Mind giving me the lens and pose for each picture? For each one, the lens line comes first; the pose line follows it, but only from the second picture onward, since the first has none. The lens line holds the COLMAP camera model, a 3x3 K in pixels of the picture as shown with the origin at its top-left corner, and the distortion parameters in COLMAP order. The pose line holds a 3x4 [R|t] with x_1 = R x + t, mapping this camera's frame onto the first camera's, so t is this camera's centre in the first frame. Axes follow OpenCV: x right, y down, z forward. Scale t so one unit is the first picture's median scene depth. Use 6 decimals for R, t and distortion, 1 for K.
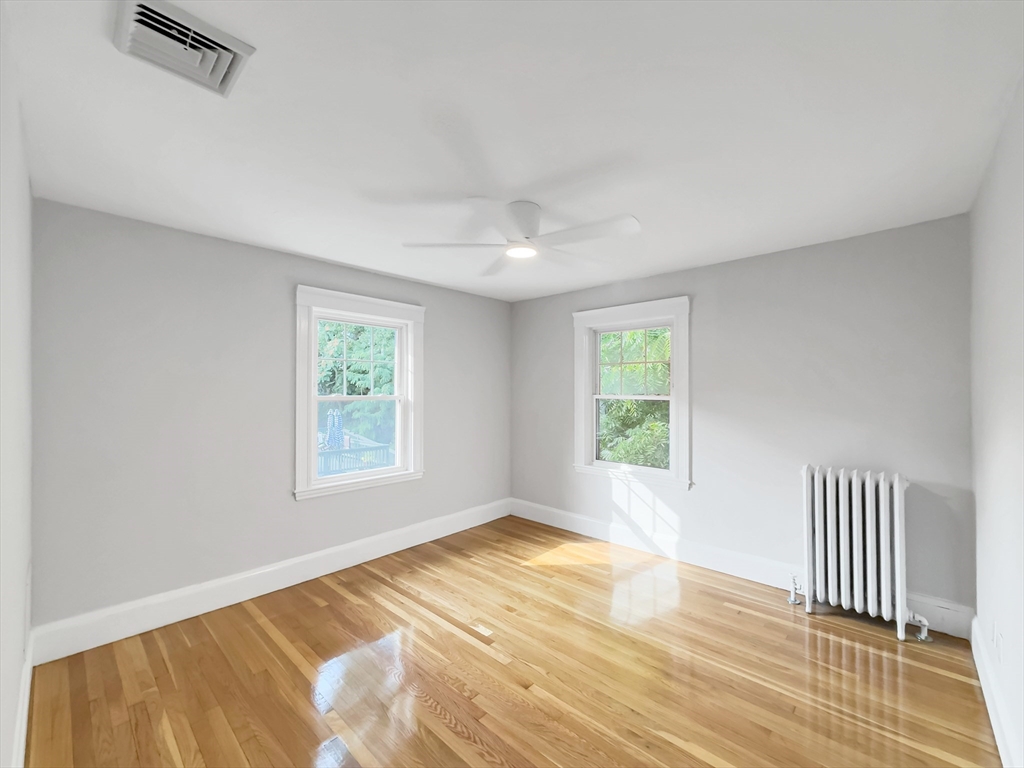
lens RADIAL K [[410.8, 0, 592.9], [0, 410.8, 384.7], [0, 0, 1]] dist [-0.001122, -0.000087]
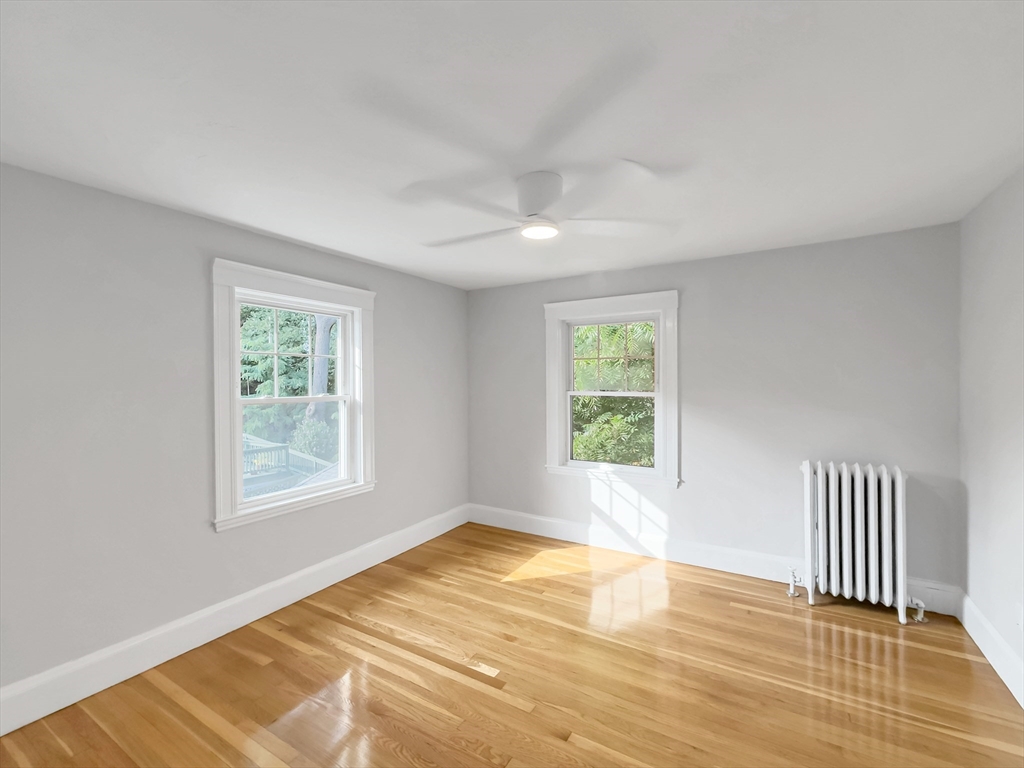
lens RADIAL K [[399.8, 0, 585.7], [0, 399.8, 380.3], [0, 0, 1]] dist [-0.000748, -0.000012]
pose [[0.980814, -0.007498, 0.194801, -0.192684], [0.004995, 0.999899, 0.013334, -0.018178], [-0.194881, -0.012105, 0.980752, 0.123344]]
